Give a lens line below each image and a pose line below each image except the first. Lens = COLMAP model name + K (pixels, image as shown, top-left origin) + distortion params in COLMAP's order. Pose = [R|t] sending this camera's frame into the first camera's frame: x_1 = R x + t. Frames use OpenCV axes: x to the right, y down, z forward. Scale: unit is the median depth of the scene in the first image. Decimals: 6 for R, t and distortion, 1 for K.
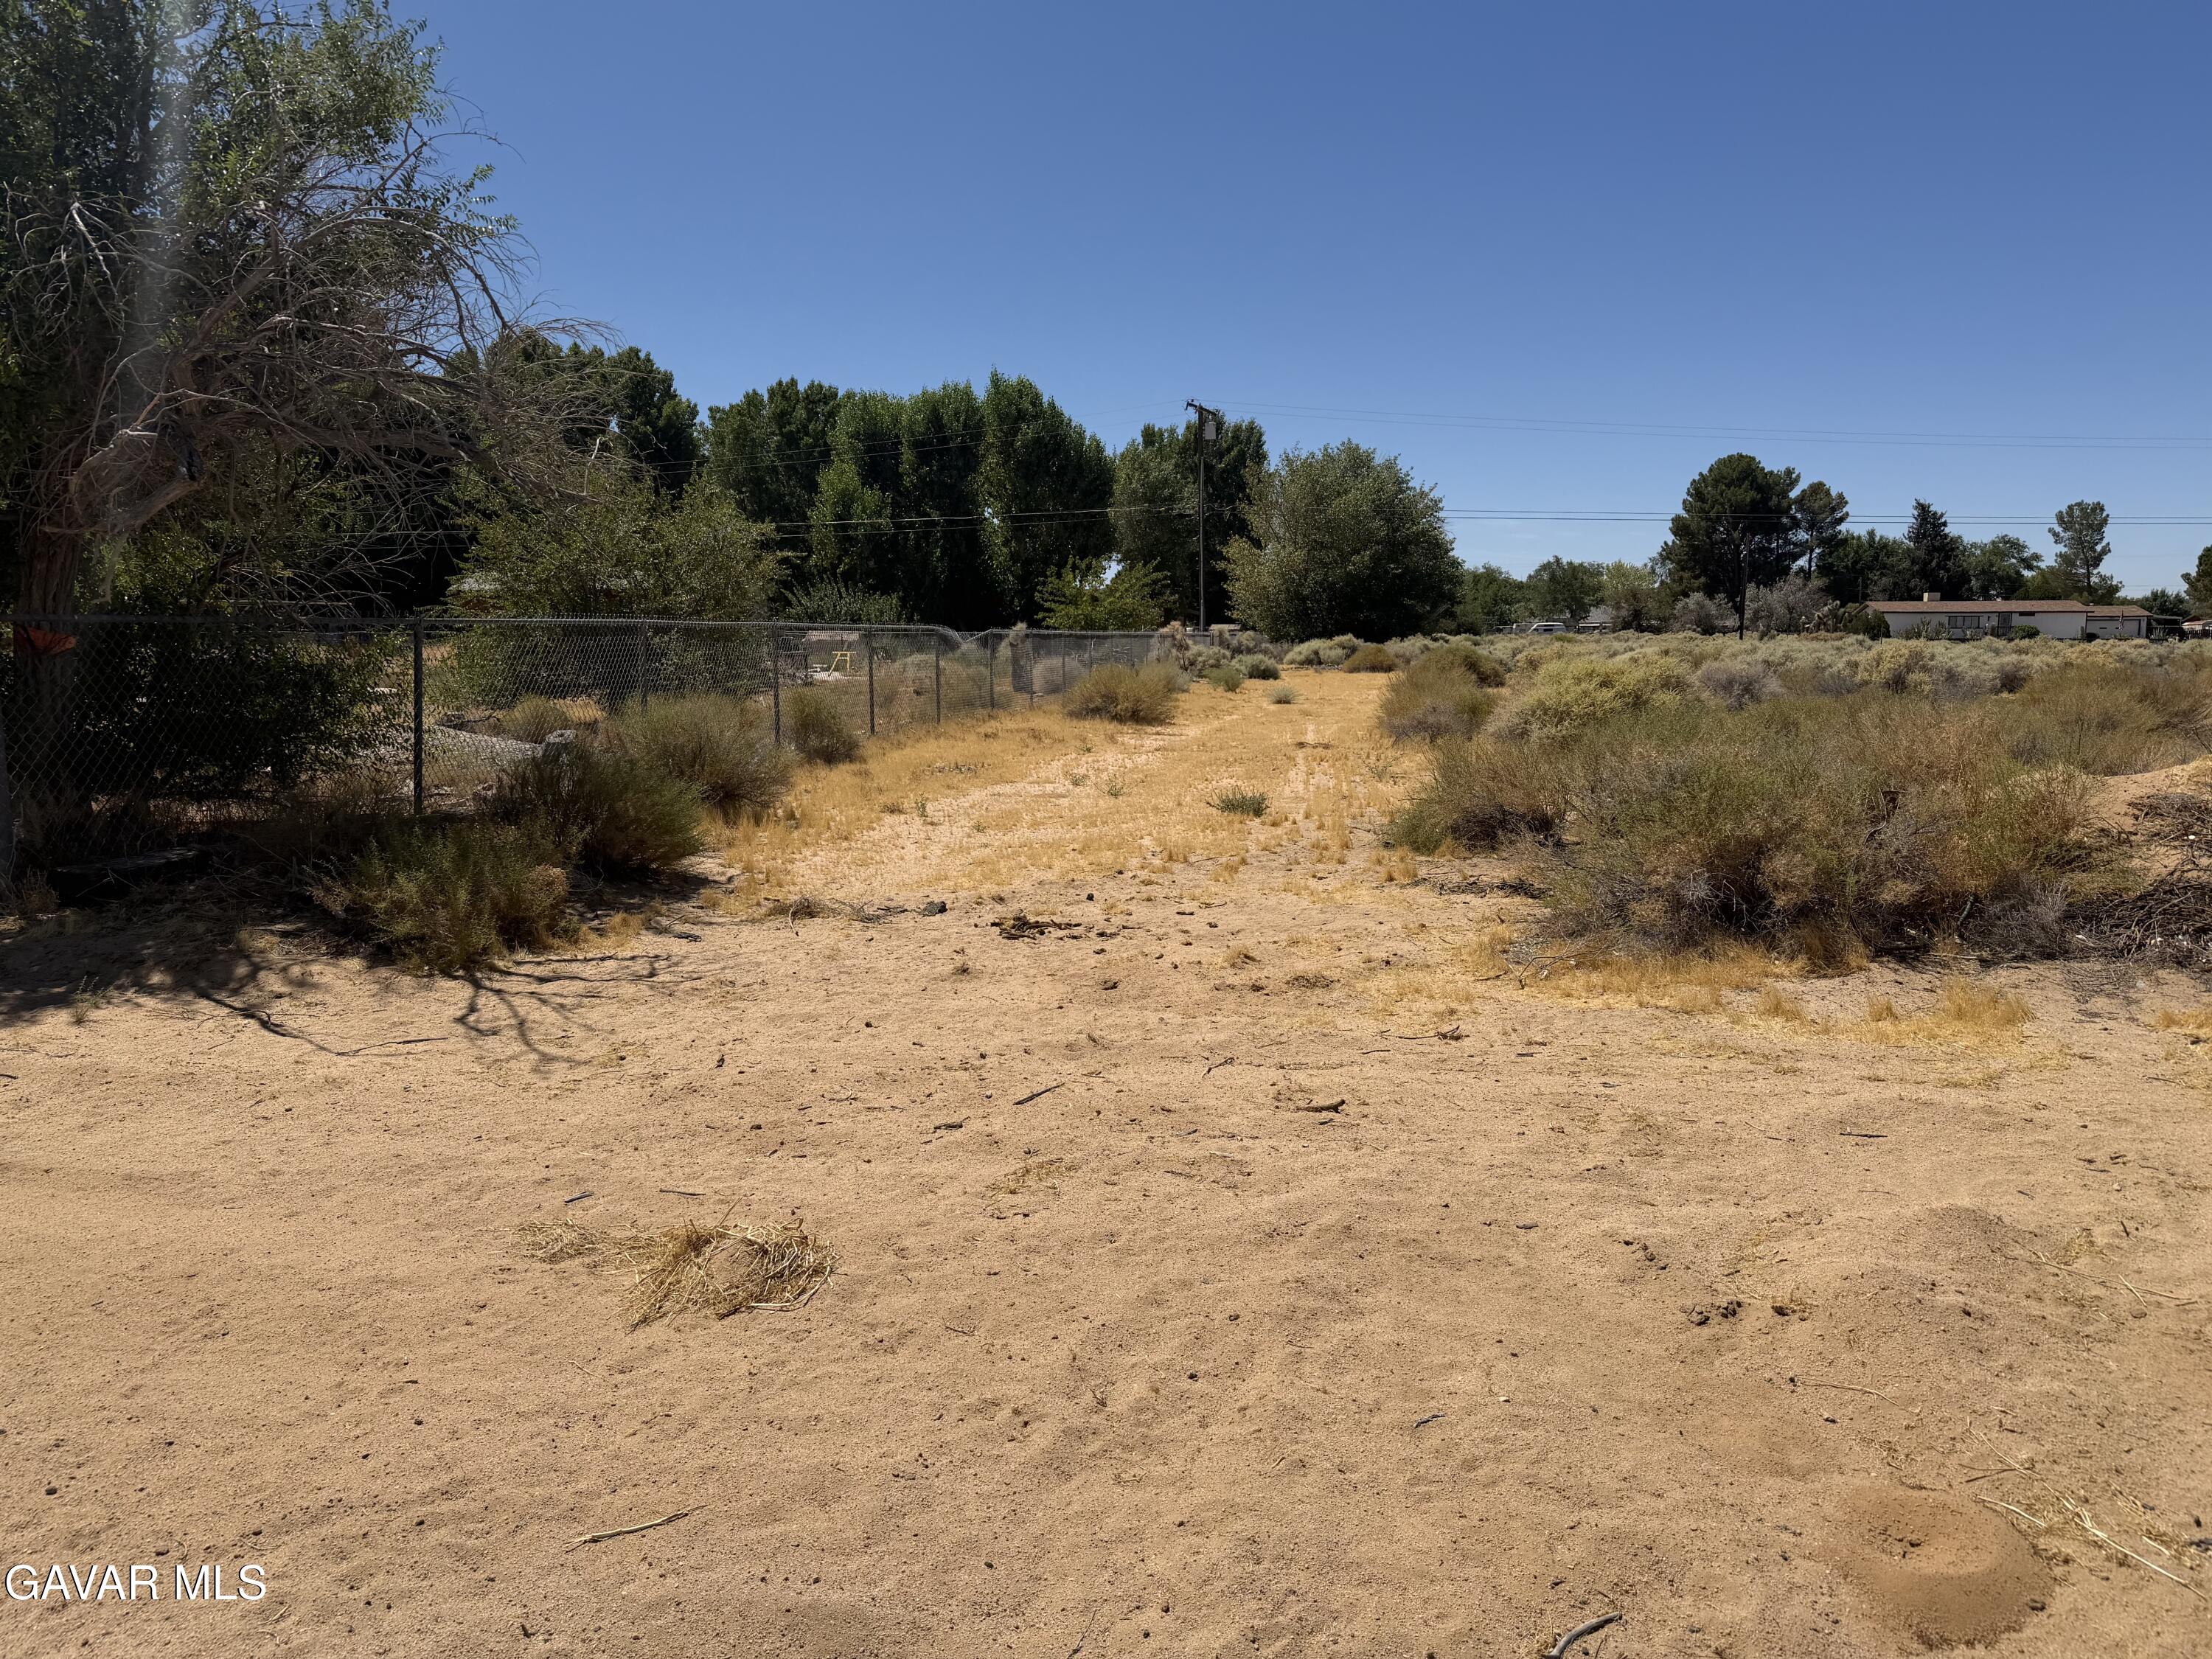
lens RADIAL K [[1543.9, 0, 1105.1], [0, 1543.9, 828.8], [0, 0, 1]] dist [0.099958, -0.136404]
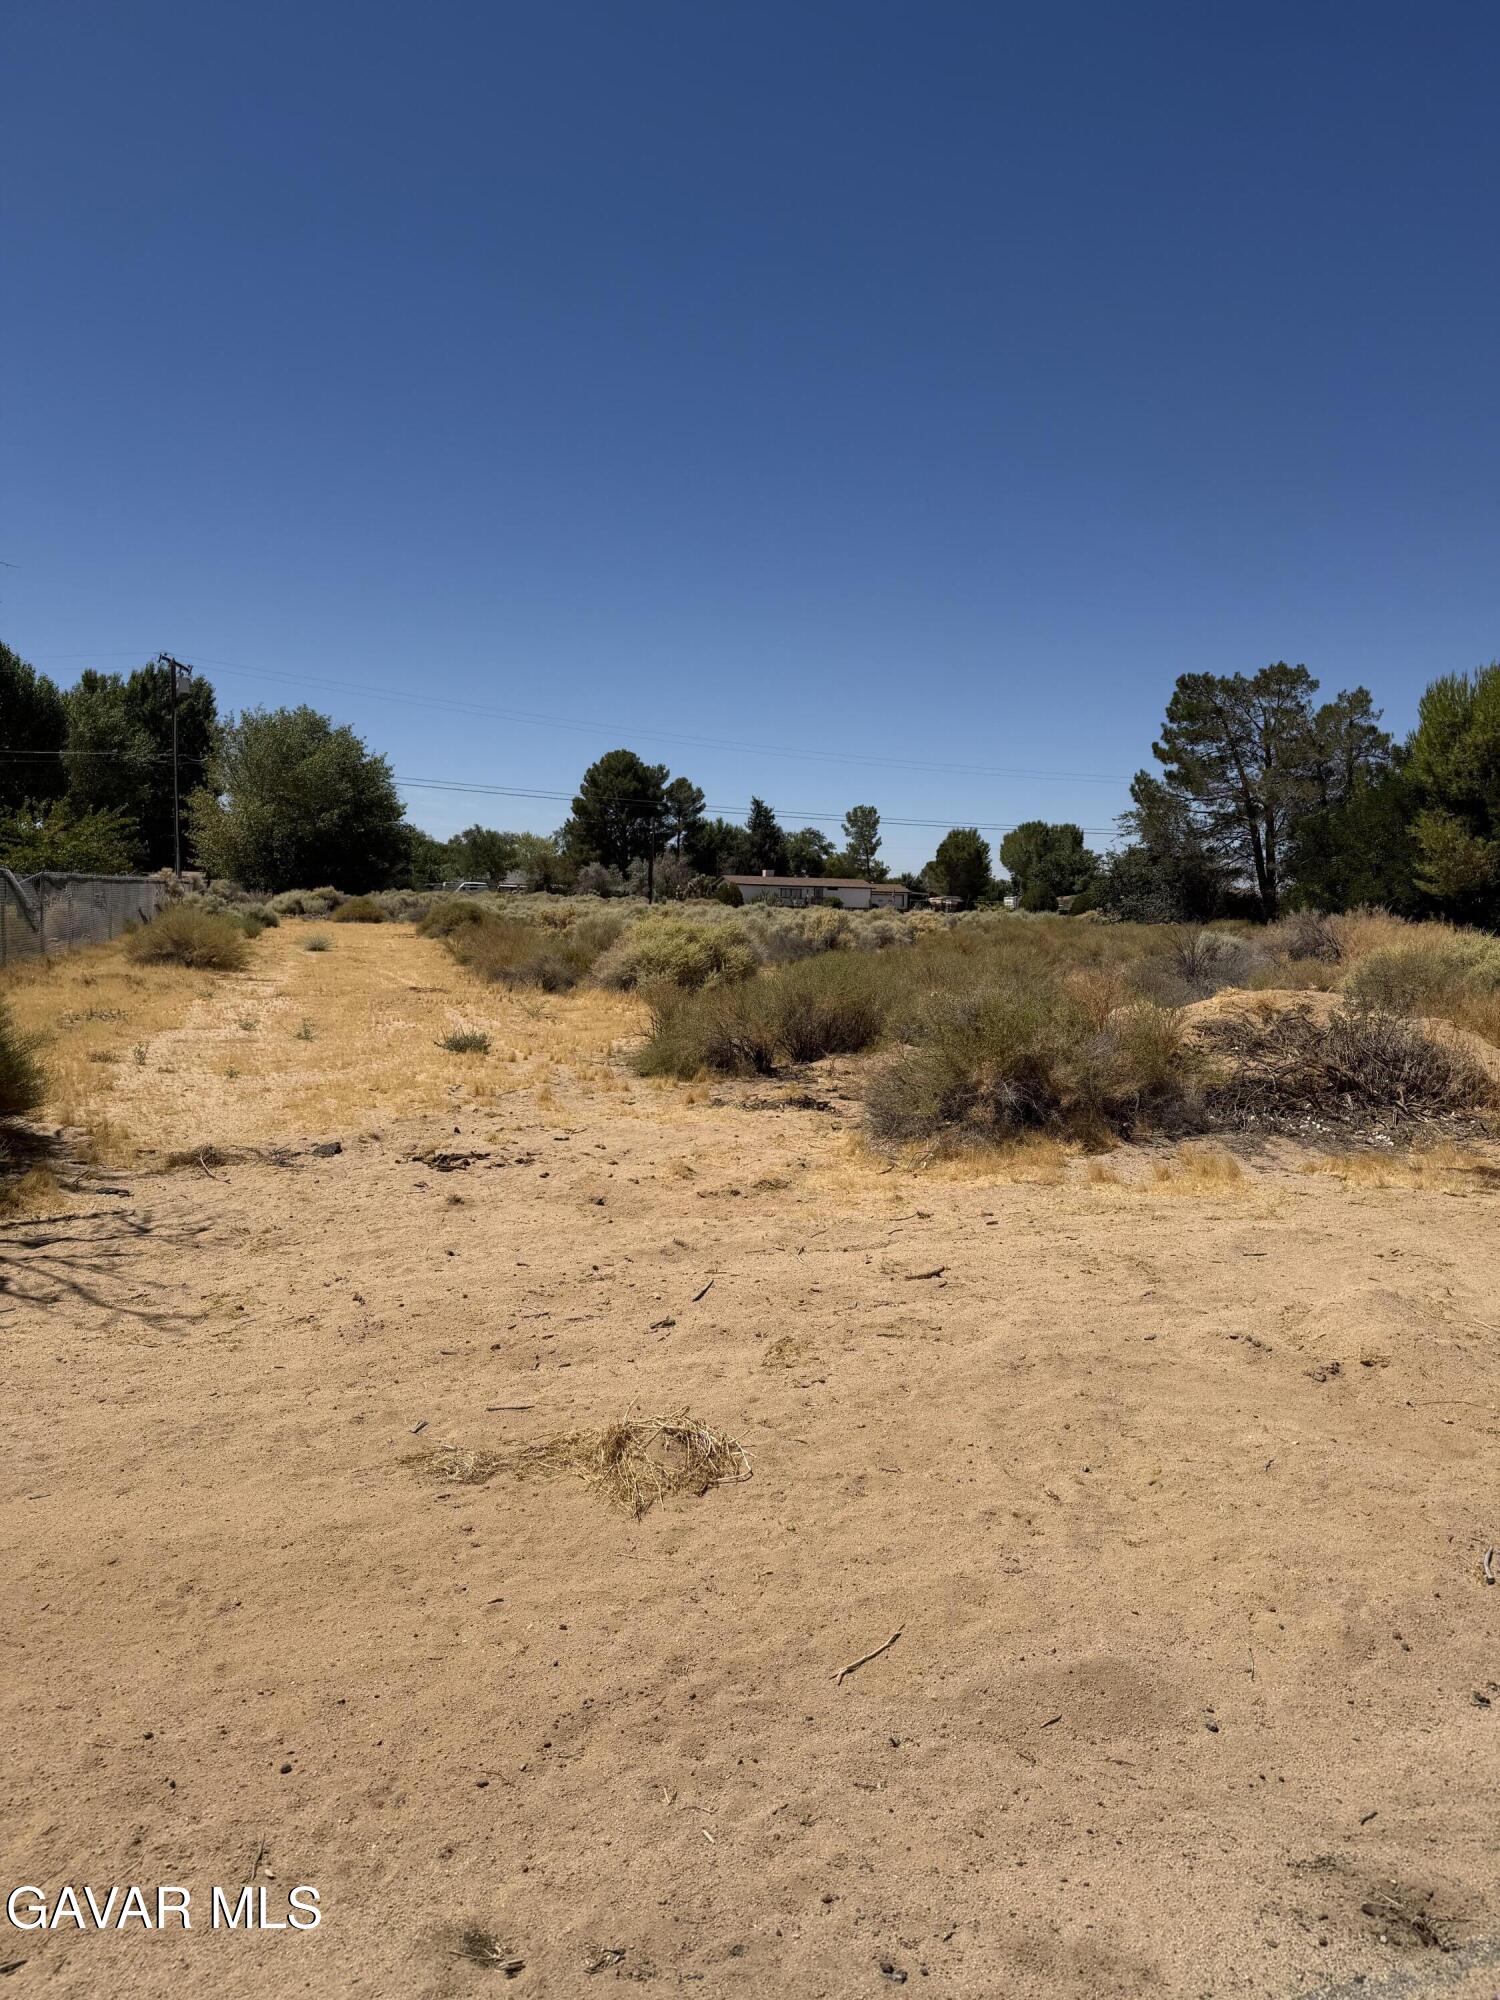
lens RADIAL K [[1396.0, 0, 768.7], [0, 1396.0, 1009.3], [0, 0, 1]] dist [0.099958, -0.136404]
pose [[0.879905, -0.011855, 0.475001, -0.034494], [0.030798, 0.999009, -0.032118, -0.000256], [-0.474150, 0.042890, 0.879399, 0.003152]]
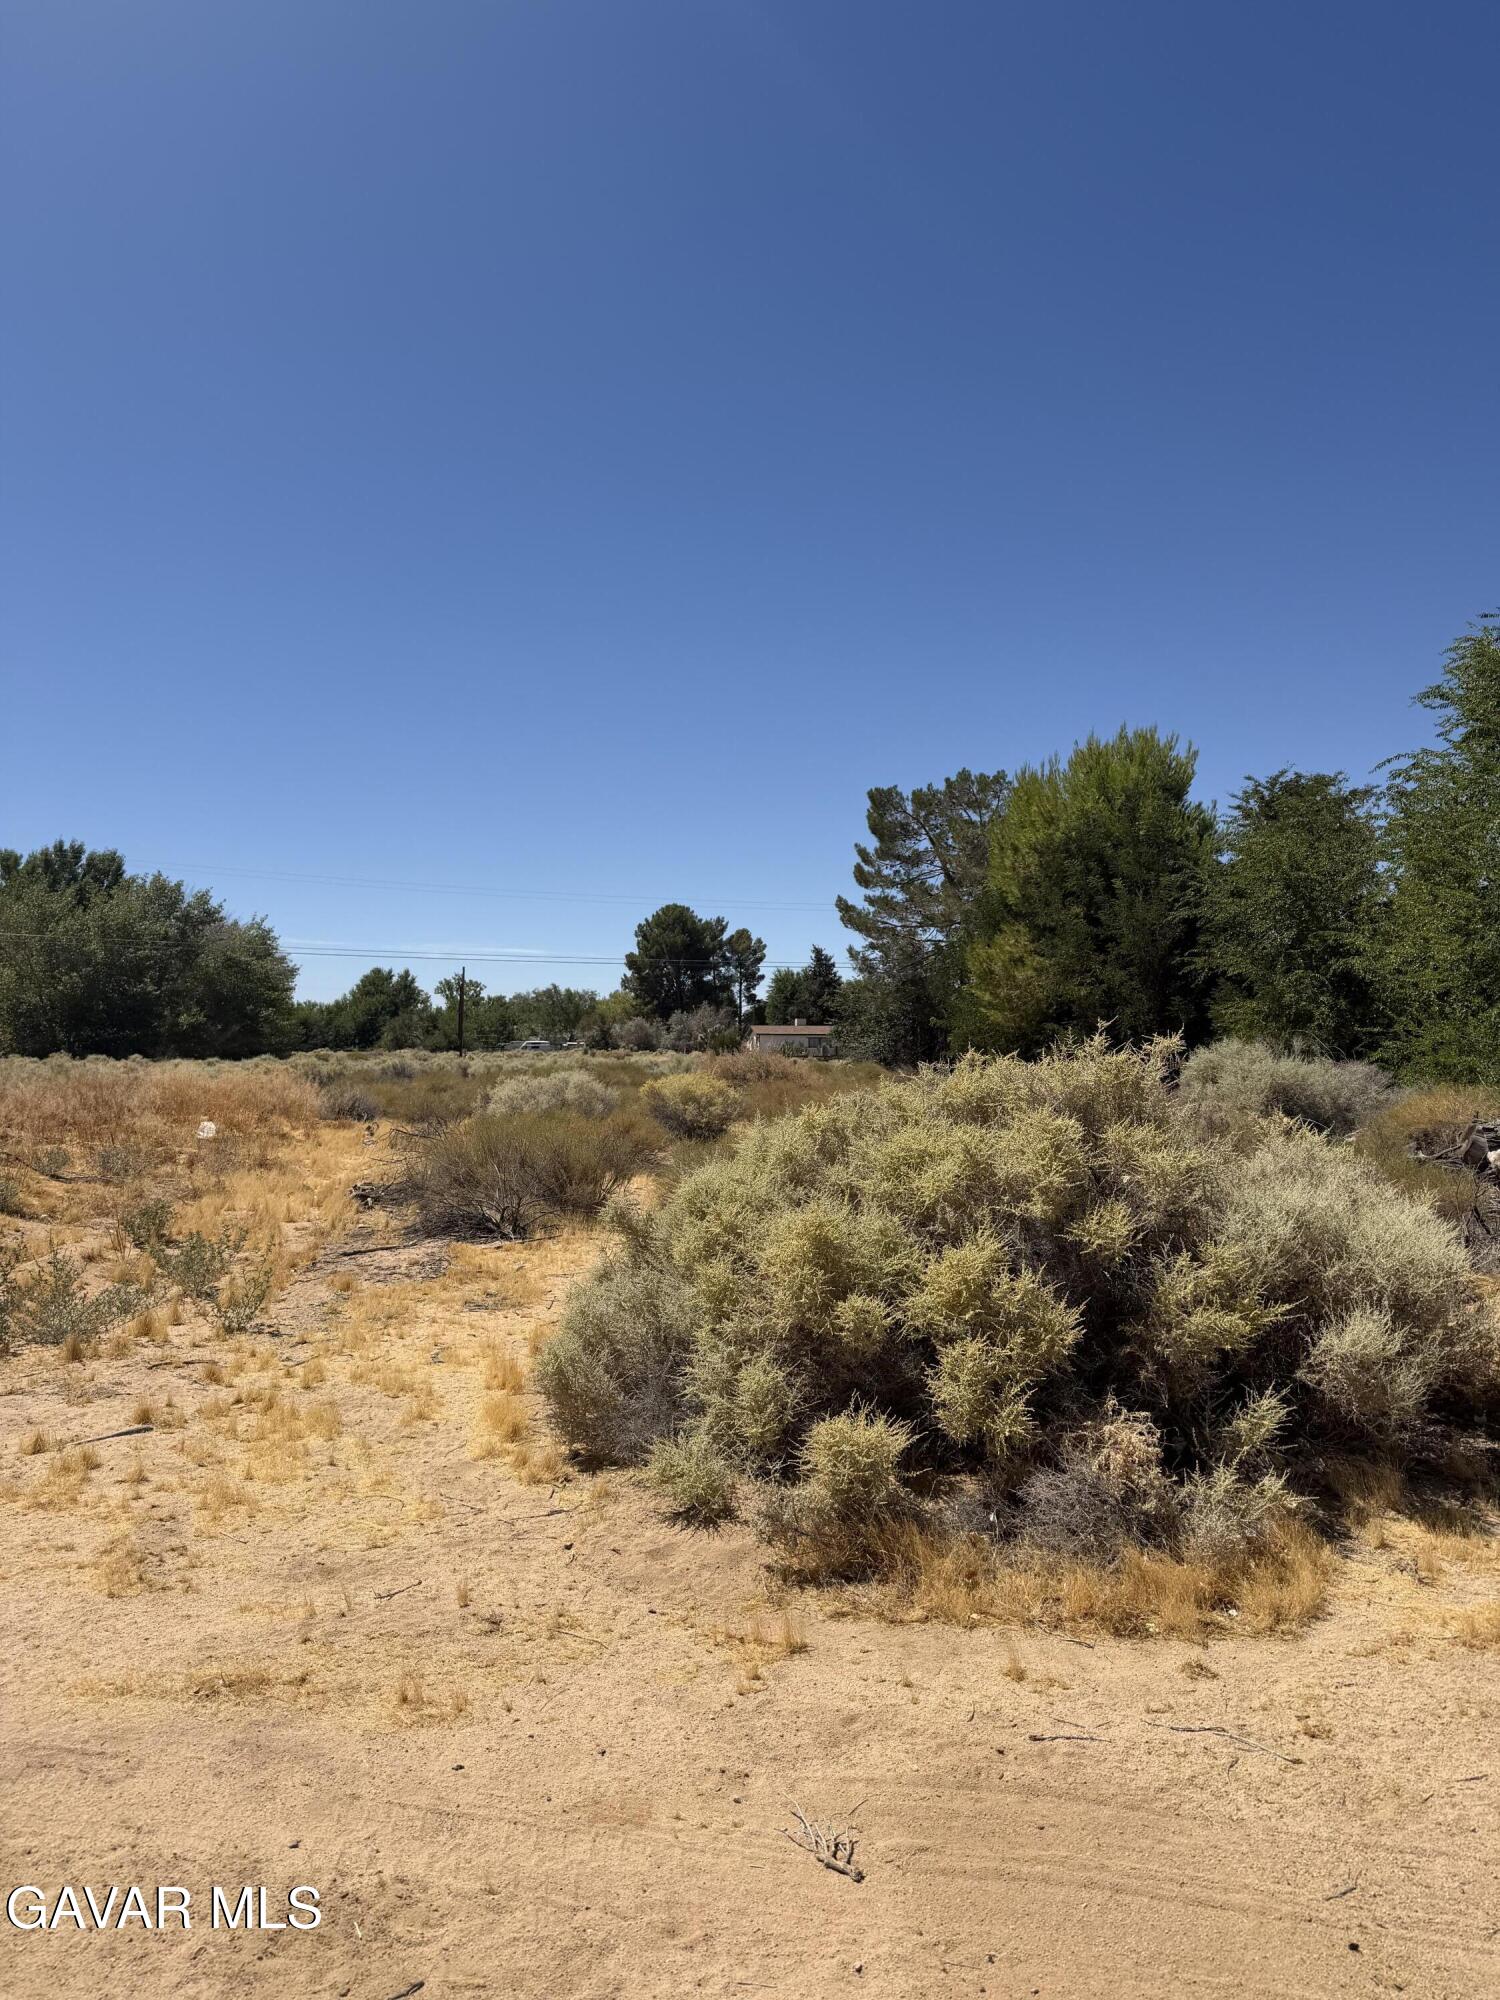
lens RADIAL K [[1396.0, 0, 762.6], [0, 1396.0, 994.9], [0, 0, 1]] dist [0.099958, -0.136404]
pose [[0.949912, 0.014205, 0.312196, 0.321485], [0.036813, 0.986926, -0.156916, 0.004904], [-0.310343, 0.160549, 0.936969, -0.050059]]
